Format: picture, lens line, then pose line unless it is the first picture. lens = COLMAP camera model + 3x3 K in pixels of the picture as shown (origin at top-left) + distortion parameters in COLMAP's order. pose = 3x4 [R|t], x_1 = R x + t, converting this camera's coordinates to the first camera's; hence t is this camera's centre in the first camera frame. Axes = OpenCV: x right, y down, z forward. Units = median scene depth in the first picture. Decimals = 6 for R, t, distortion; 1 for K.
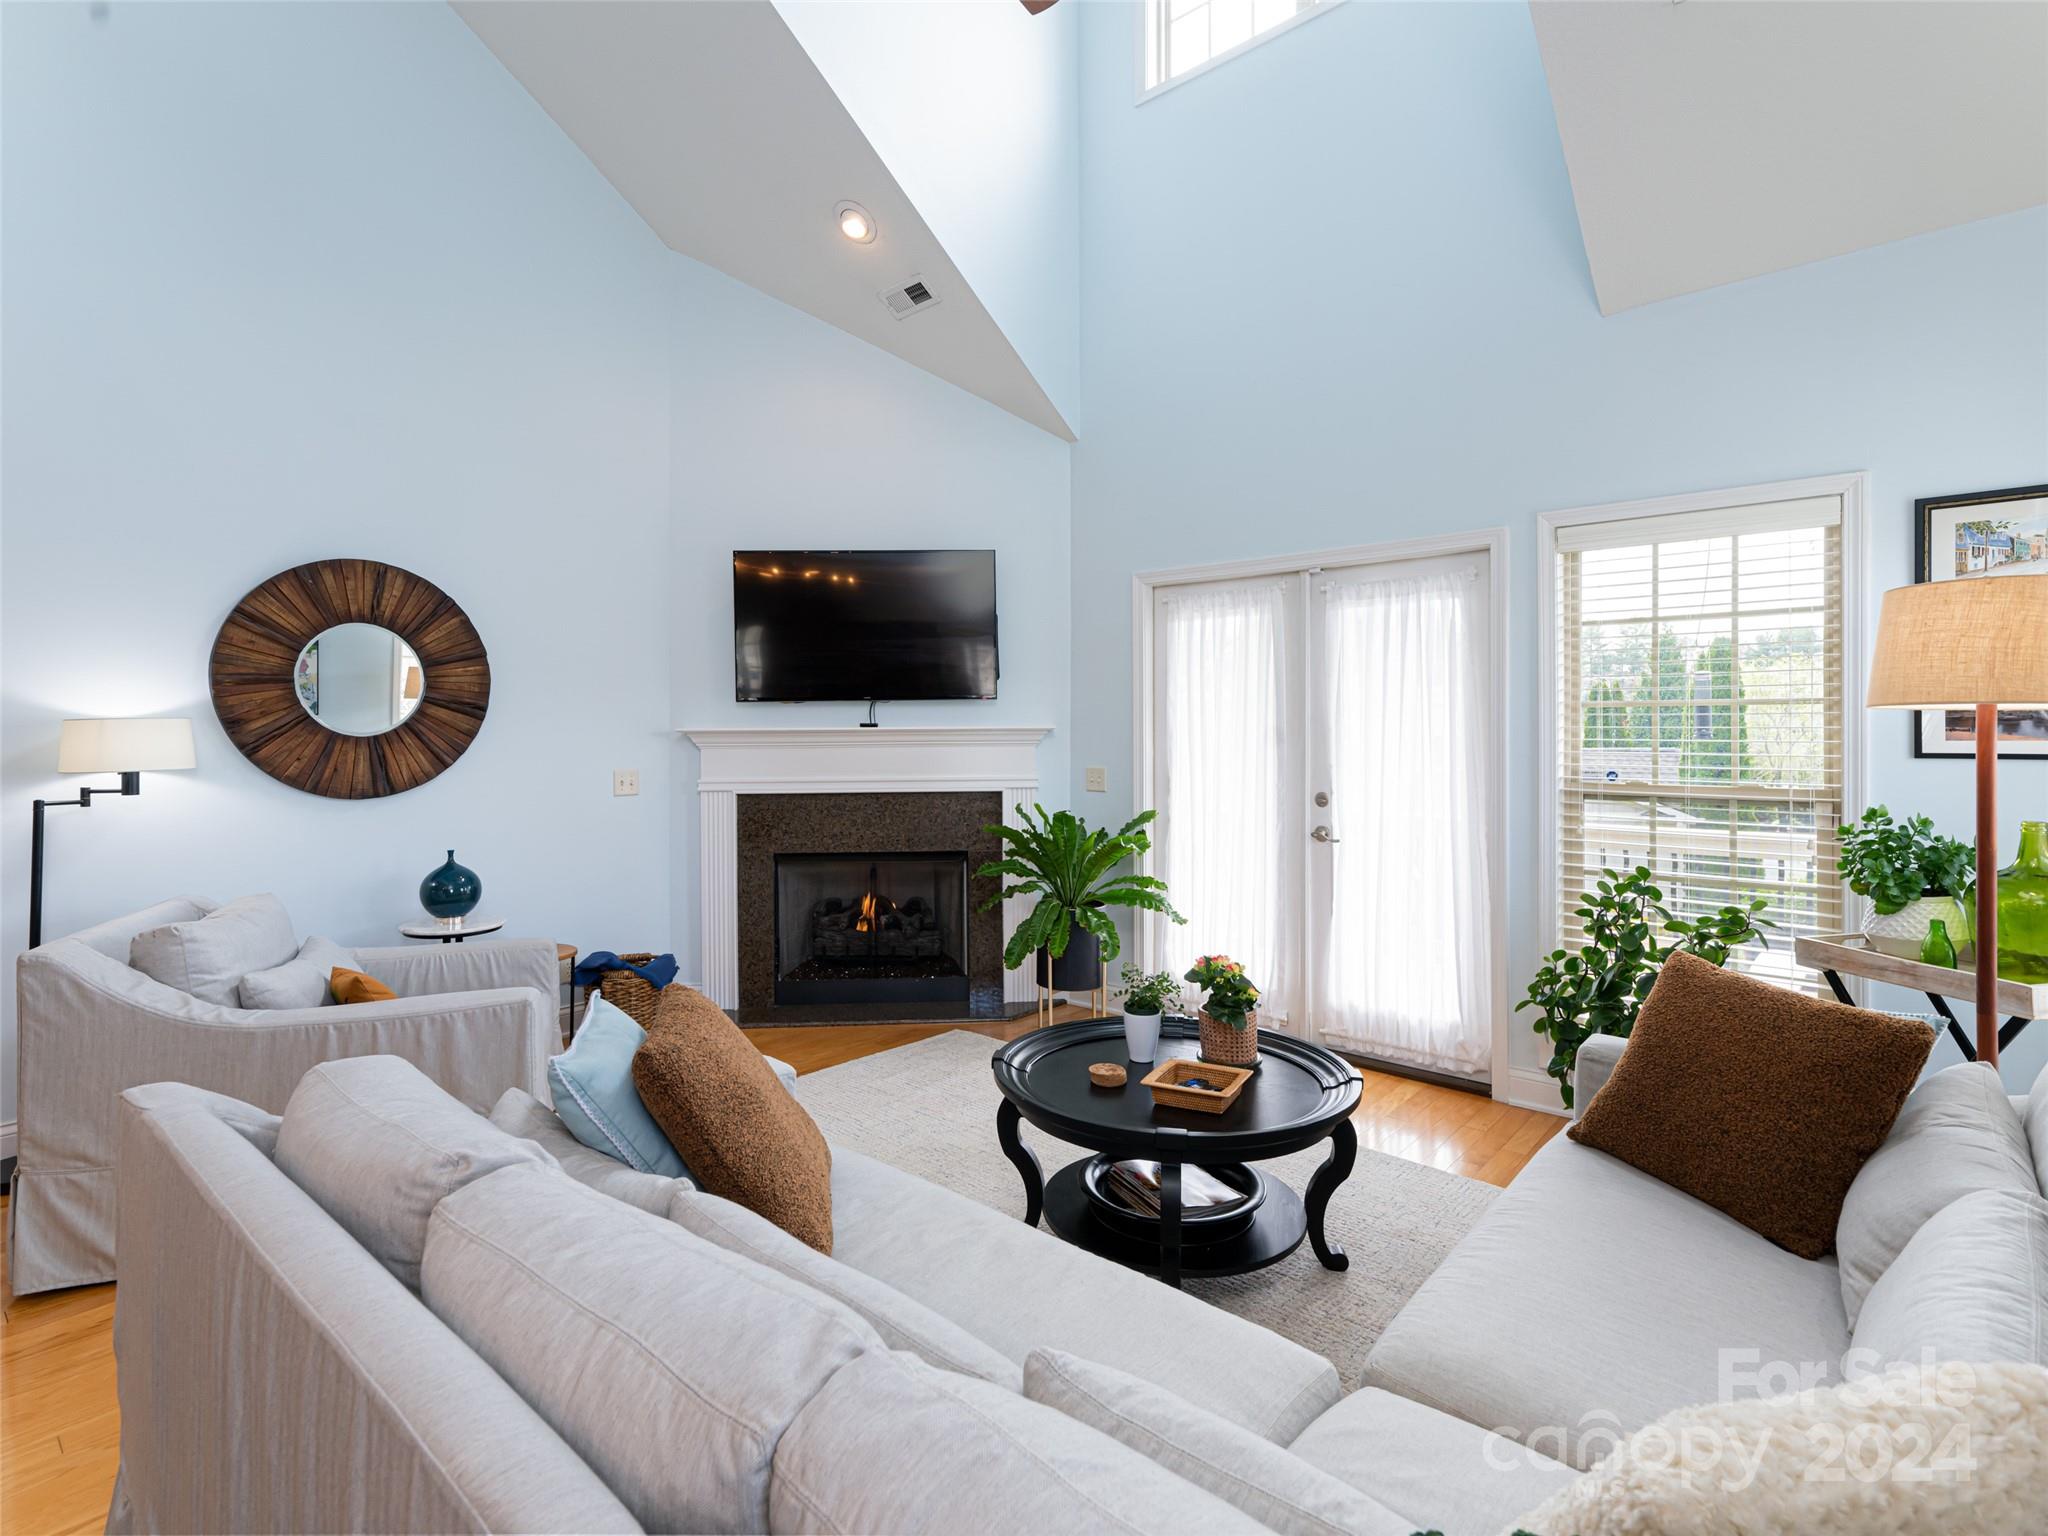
lens RADIAL K [[1019.5, 0, 1026.6], [0, 1019.5, 734.5], [0, 0, 1]] dist [0.011048, 0.000435]
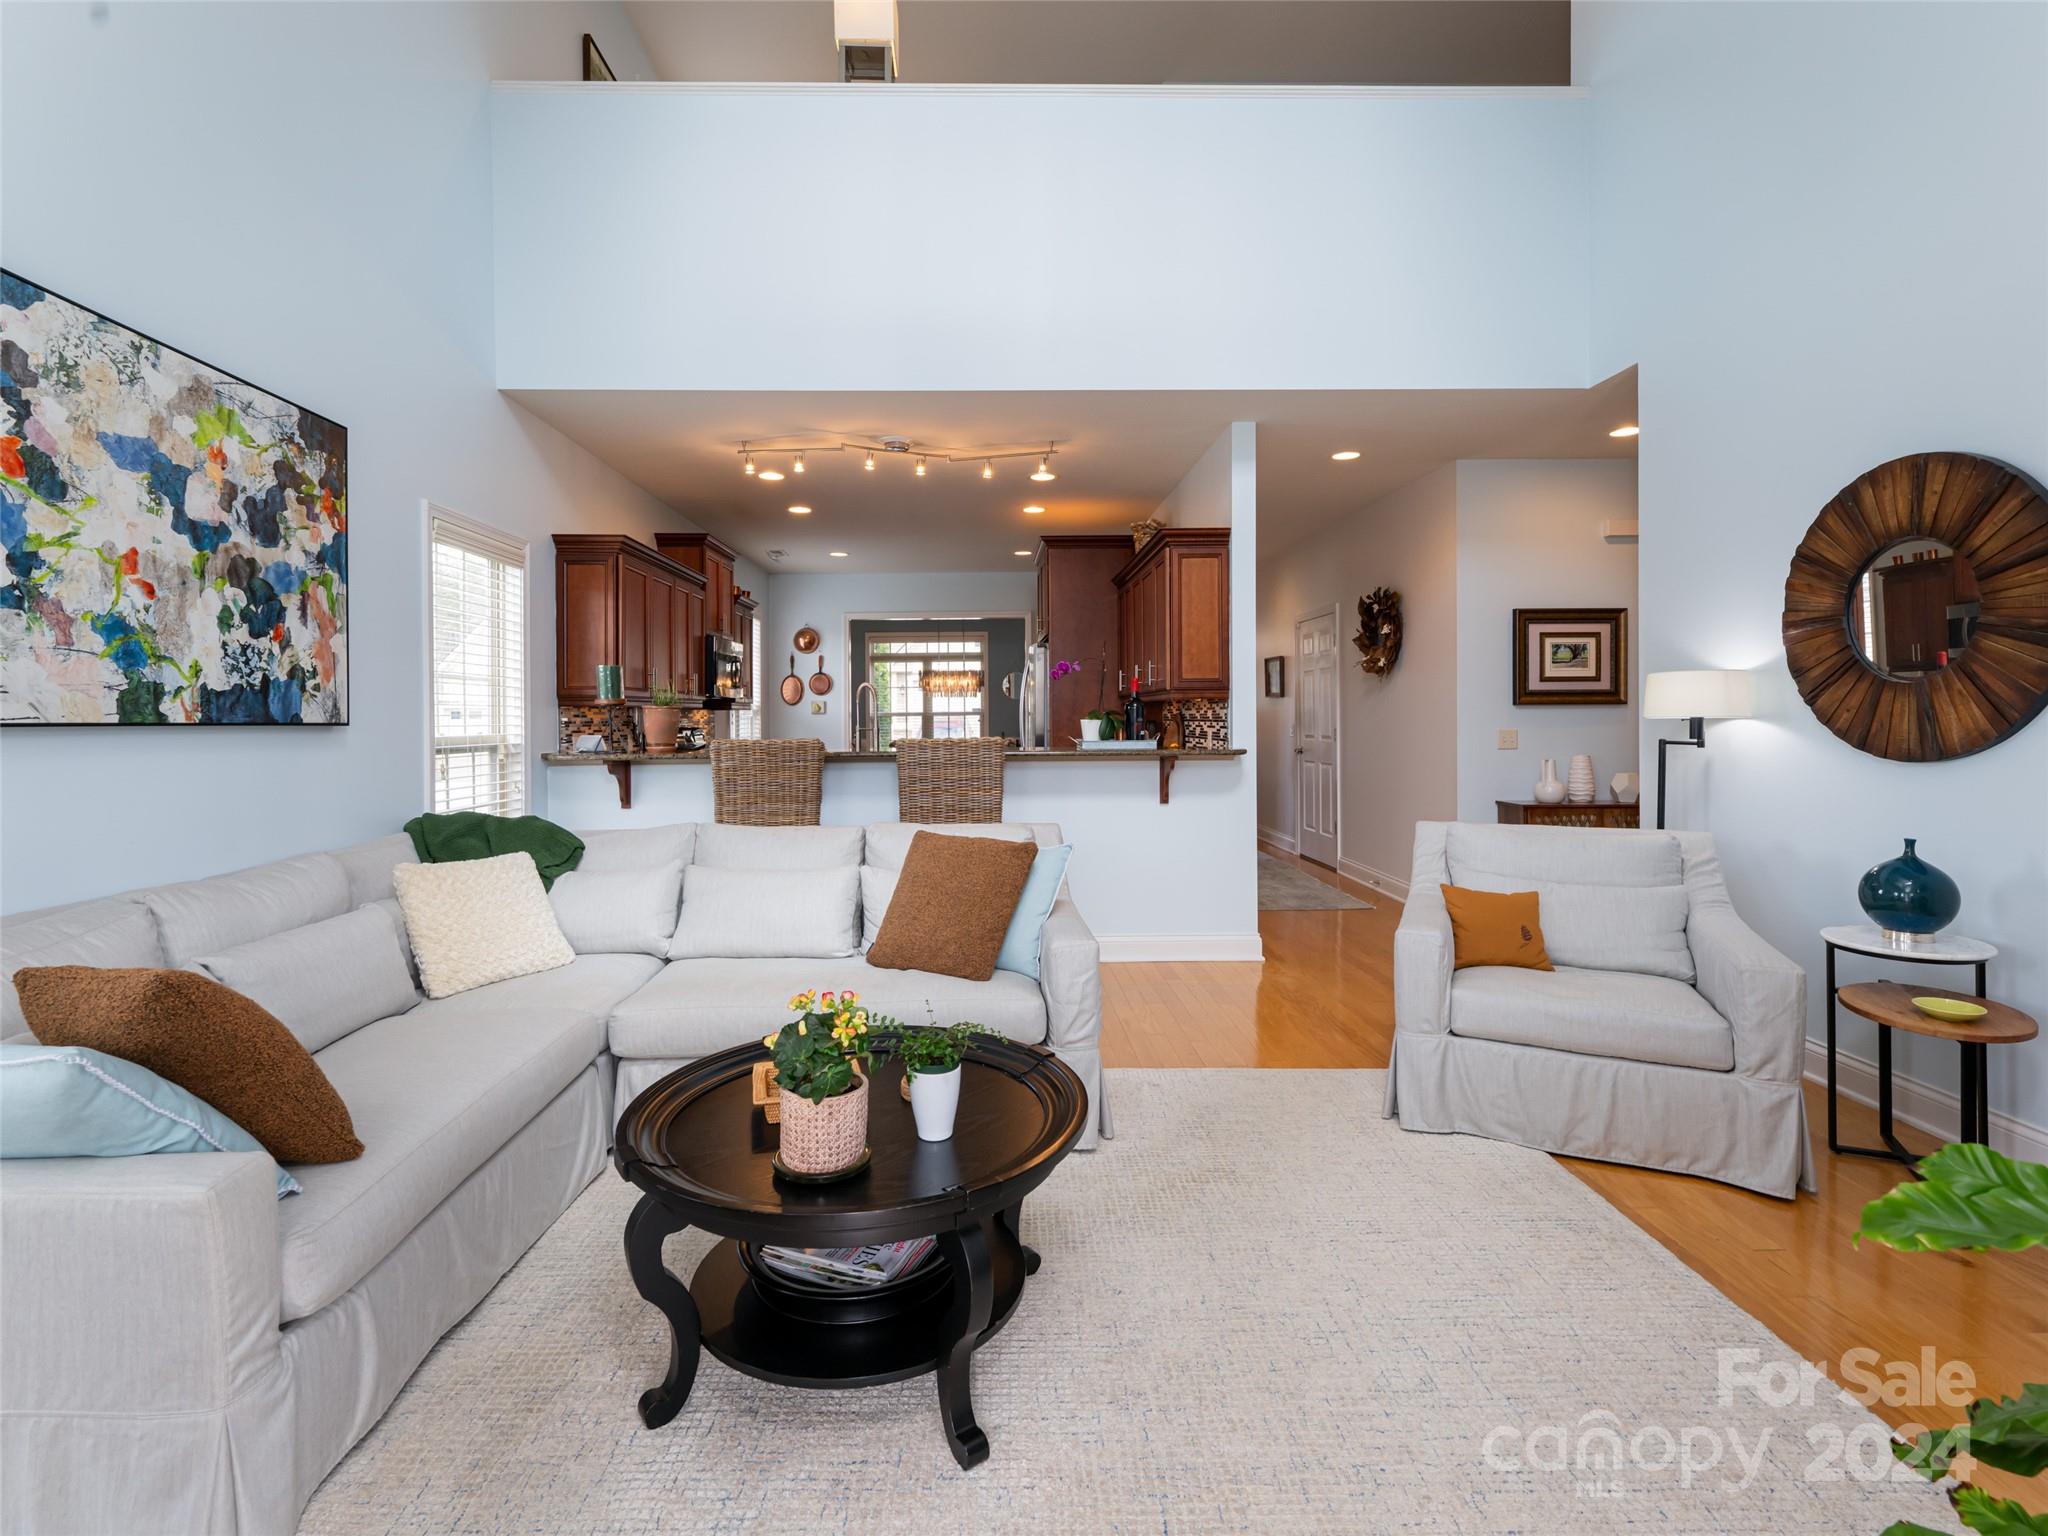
lens RADIAL K [[979.7, 0, 1016.9], [0, 979.7, 716.6], [0, 0, 1]] dist [0.000101, 0.000062]
pose [[-0.717984, 0.008664, -0.696006, 0.360129], [0.006313, 0.999962, 0.005936, 0.019156], [0.696031, -0.000132, -0.718011, 1.050479]]
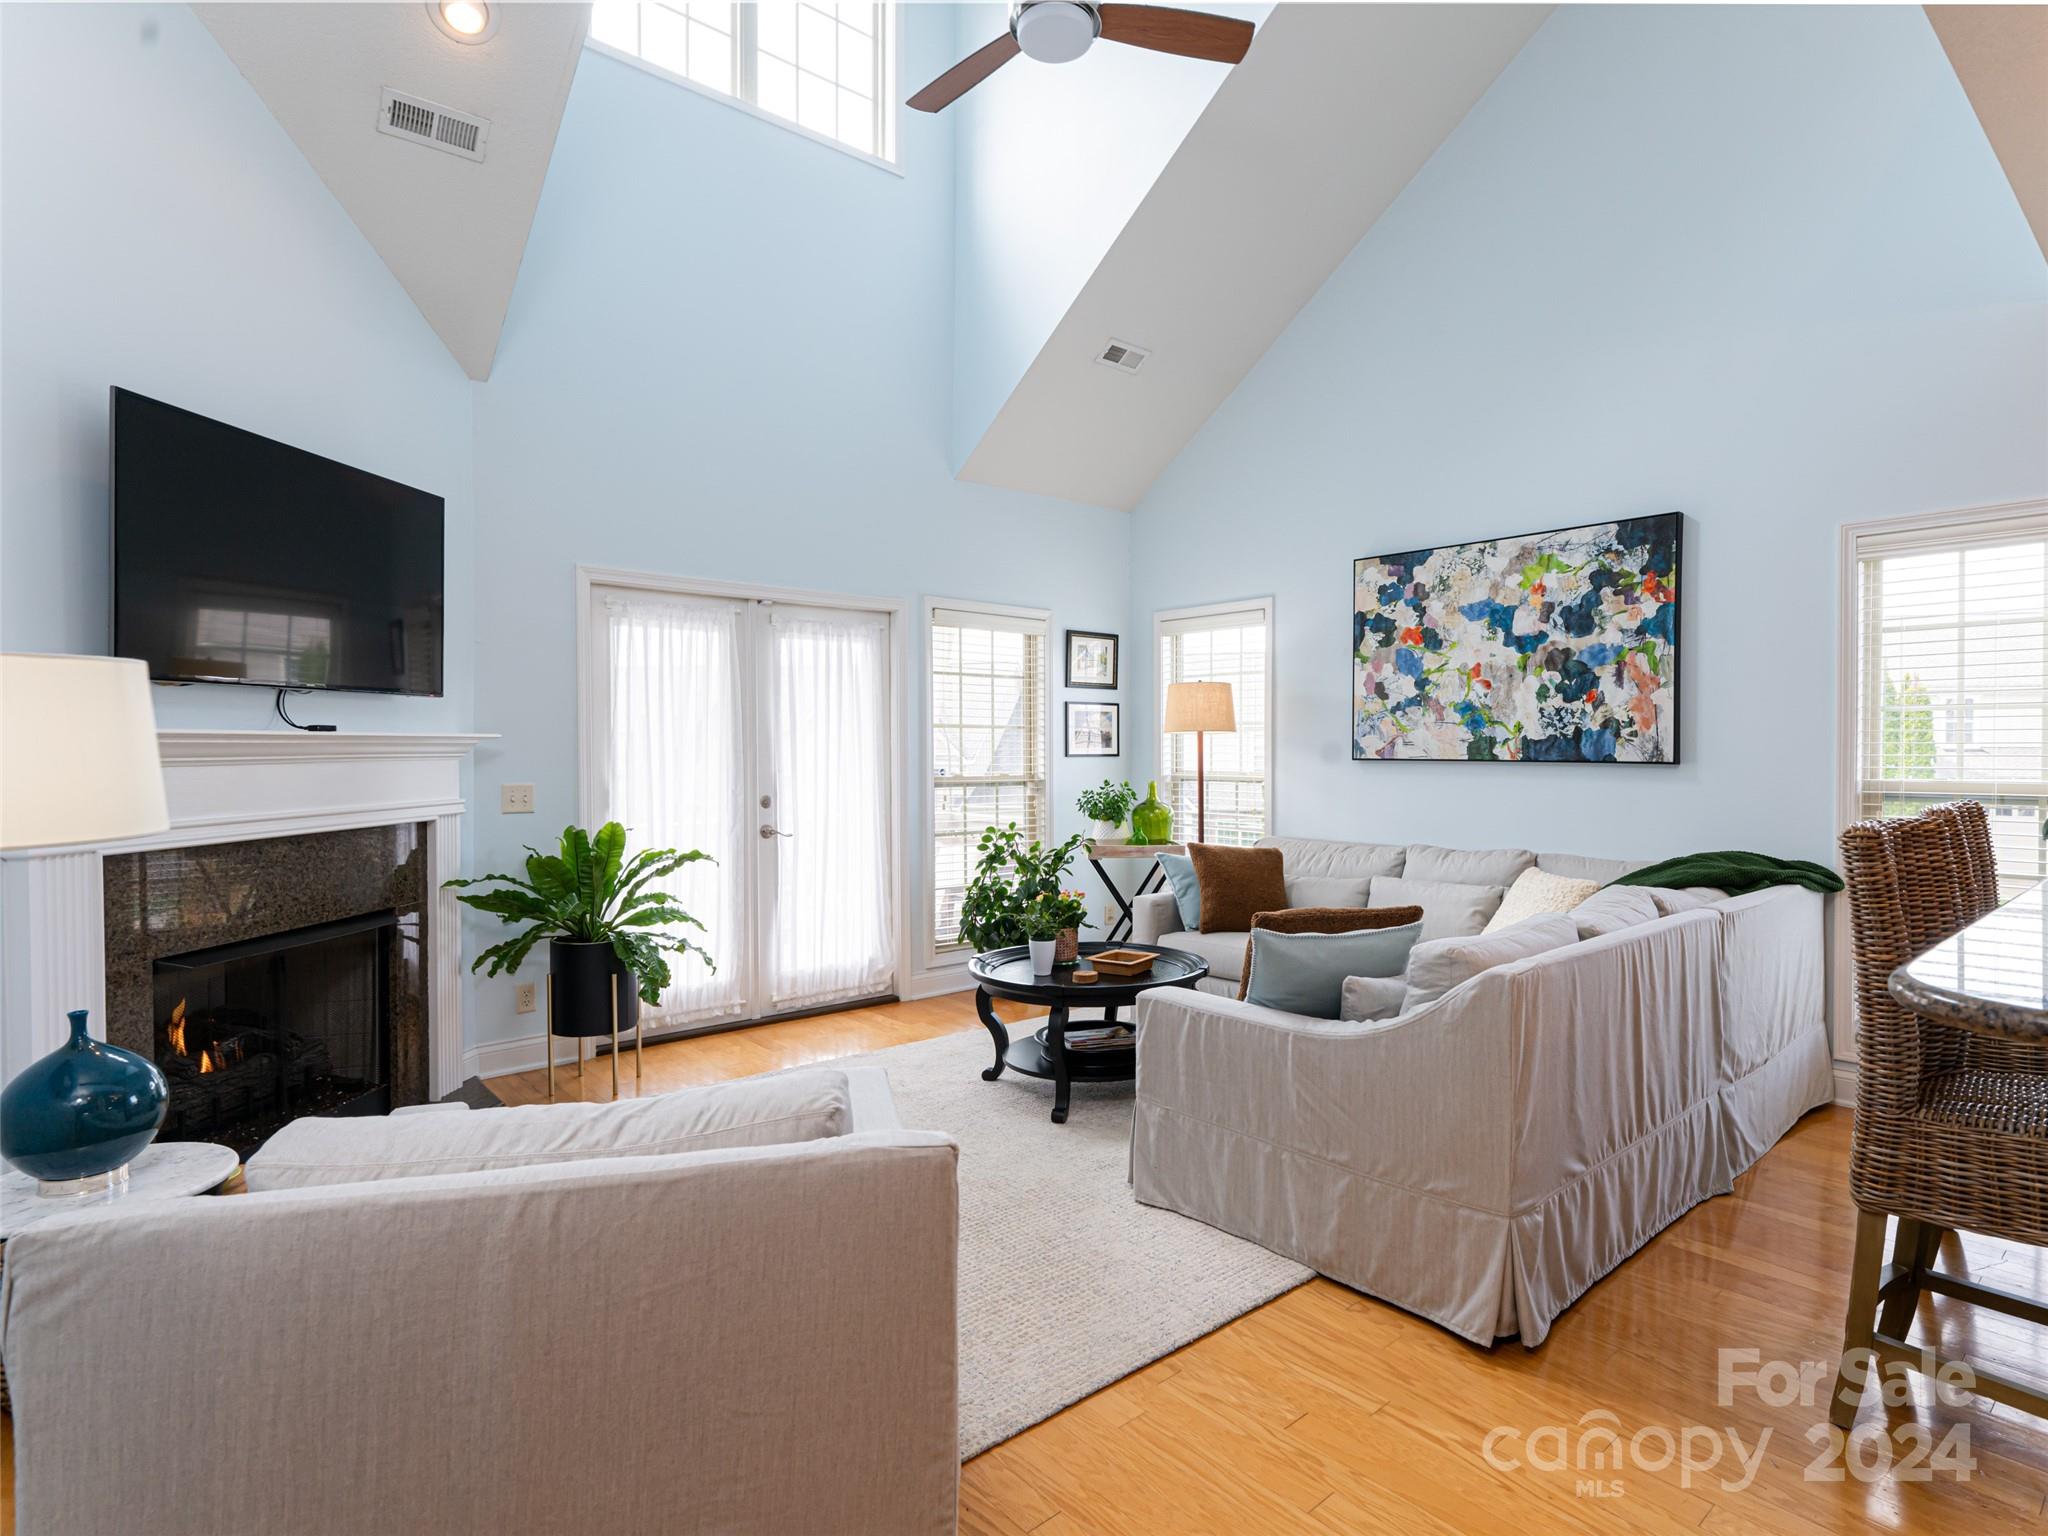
lens RADIAL K [[1095.1, 0, 1074.1], [0, 1095.1, 768.5], [0, 0, 1]] dist [-0.000135, -0.000201]
pose [[0.110701, -0.015453, 0.993734, -0.950412], [0.008192, 0.999859, 0.014636, 0.011411], [-0.993820, 0.006521, 0.110812, 0.546583]]
